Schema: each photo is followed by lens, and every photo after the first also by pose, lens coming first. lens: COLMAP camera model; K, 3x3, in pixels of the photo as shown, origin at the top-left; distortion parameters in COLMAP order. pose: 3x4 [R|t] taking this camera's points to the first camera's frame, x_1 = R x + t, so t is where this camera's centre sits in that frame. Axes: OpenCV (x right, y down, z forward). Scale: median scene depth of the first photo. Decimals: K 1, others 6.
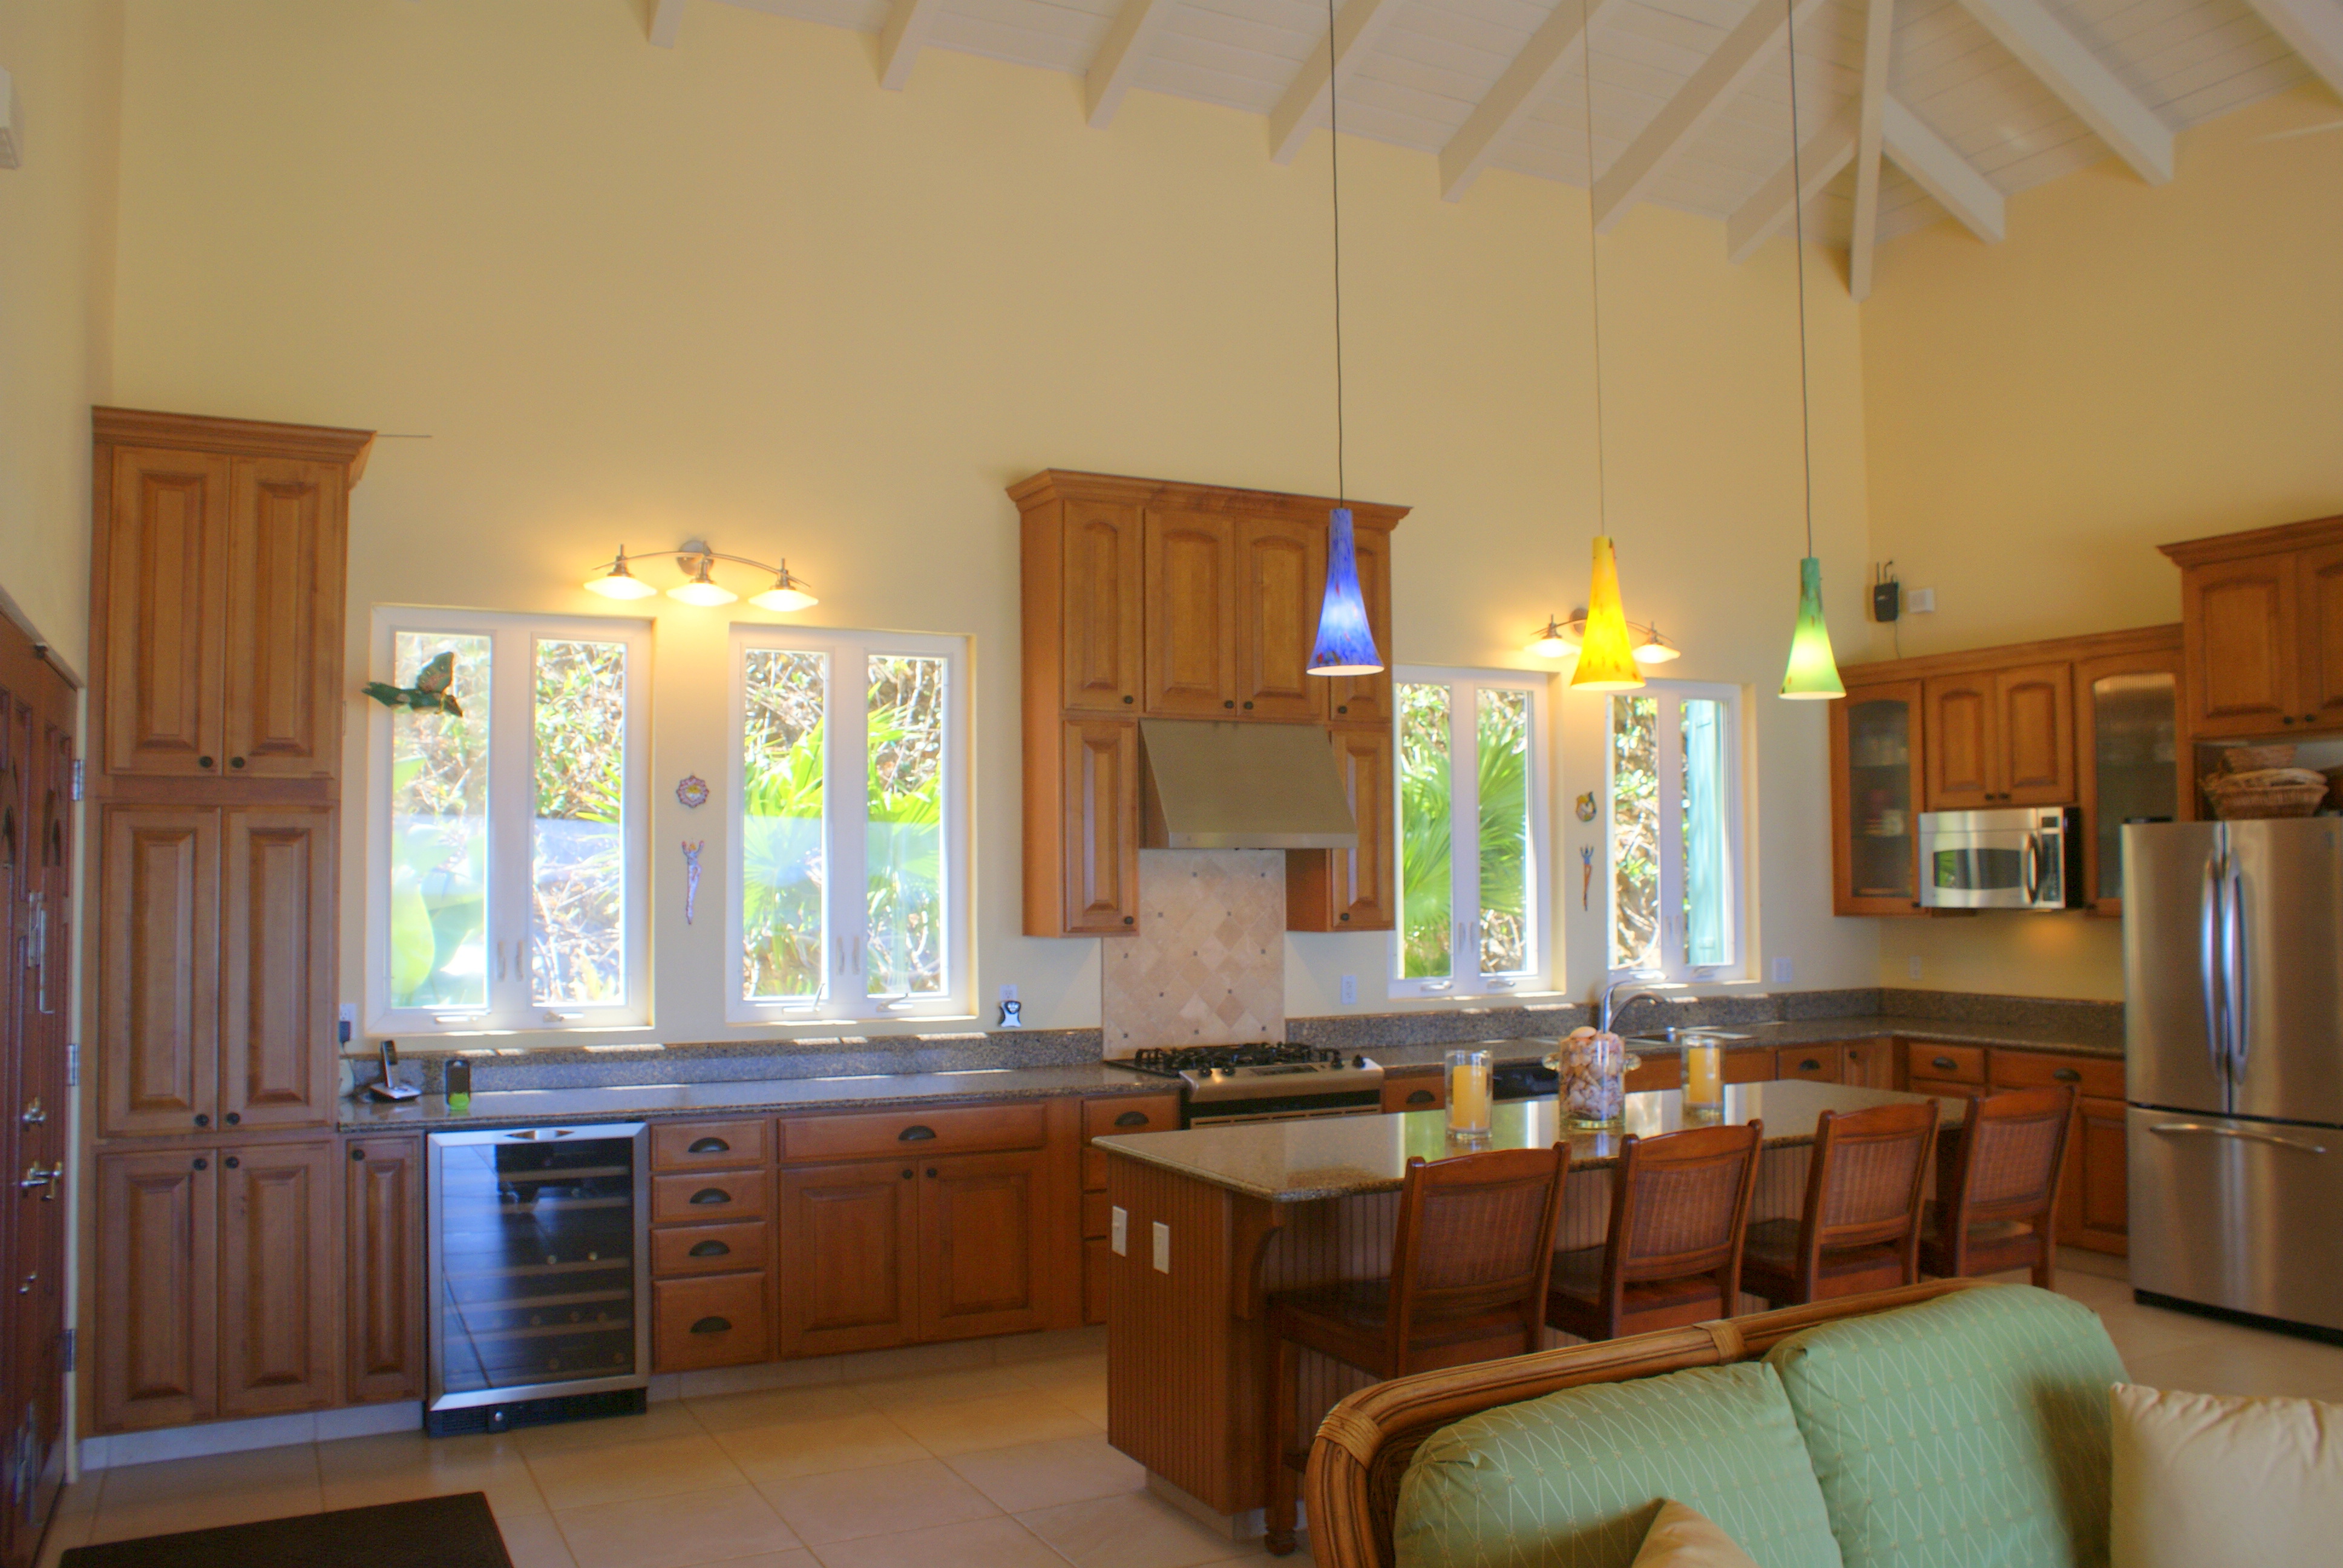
lens RADIAL K [[1954.9, 0, 1171.5], [0, 1954.9, 784.0], [0, 0, 1]] dist [-0.160640, 0.162161]
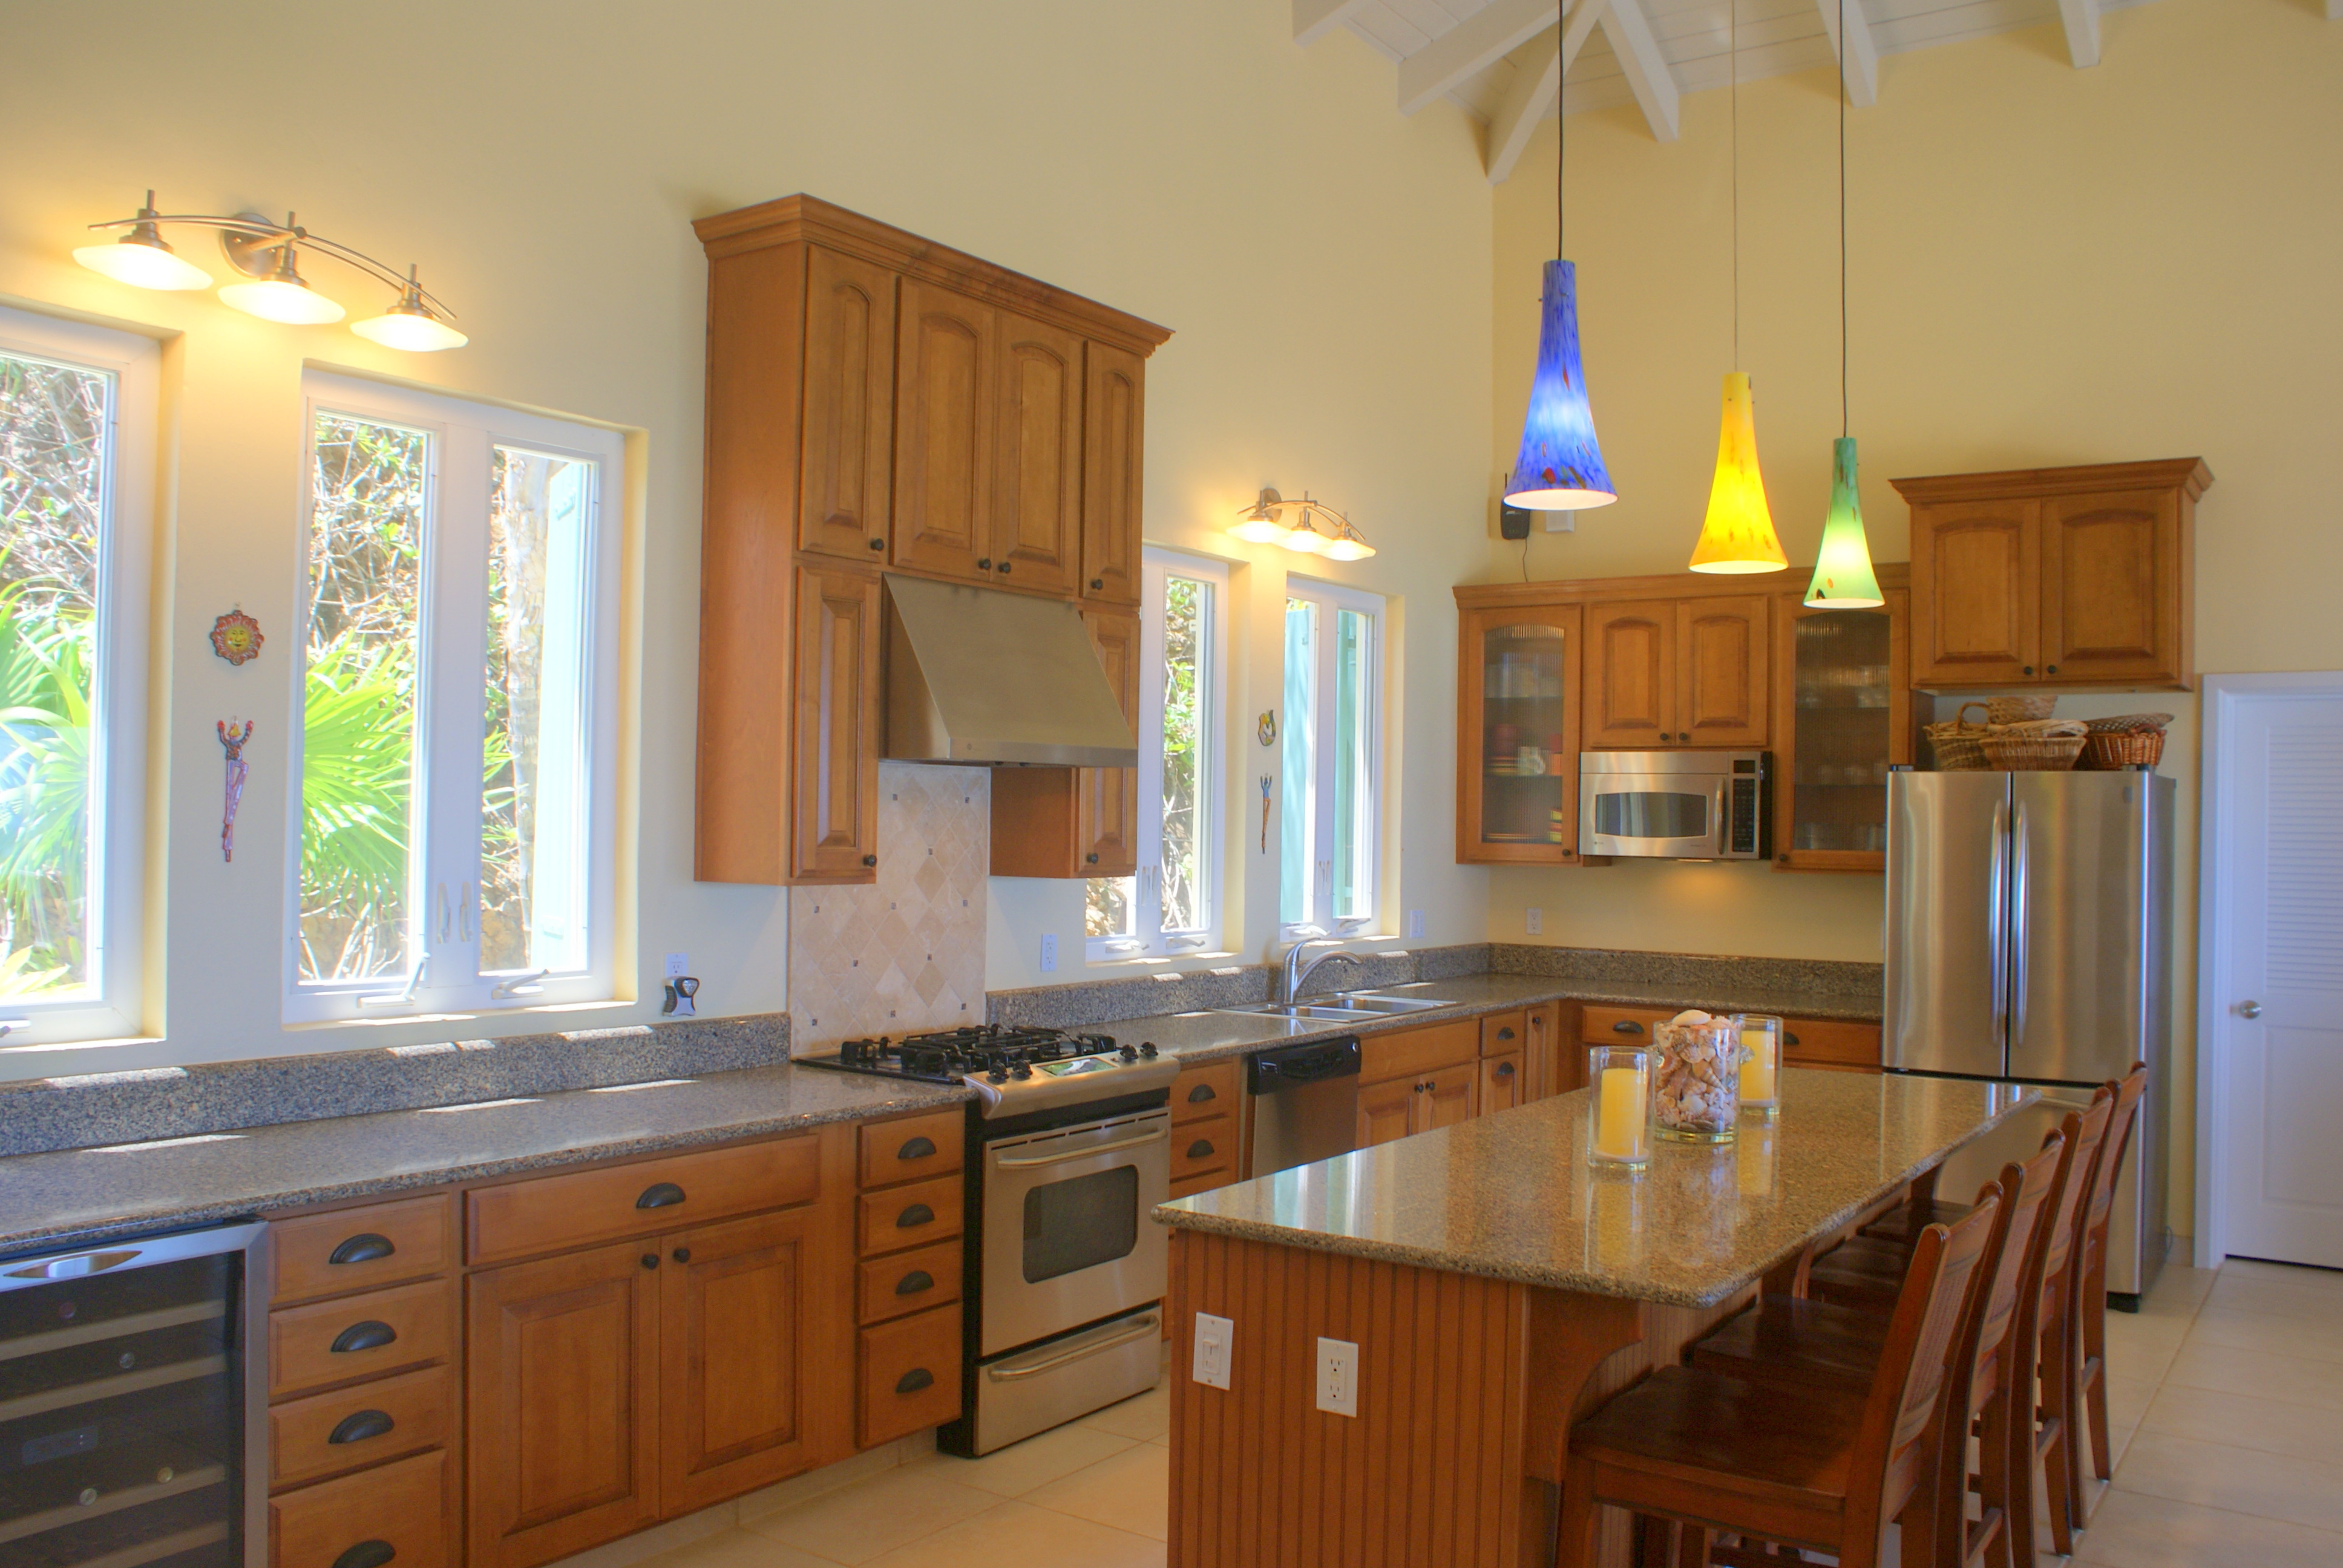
lens RADIAL K [[1954.9, 0, 1171.5], [0, 1954.9, 784.0], [0, 0, 1]] dist [-0.160640, 0.162161]
pose [[0.877447, 0.028435, 0.478830, -0.255459], [-0.044638, 0.998750, 0.022488, 0.021628], [-0.477593, -0.041106, 0.877619, 0.332744]]
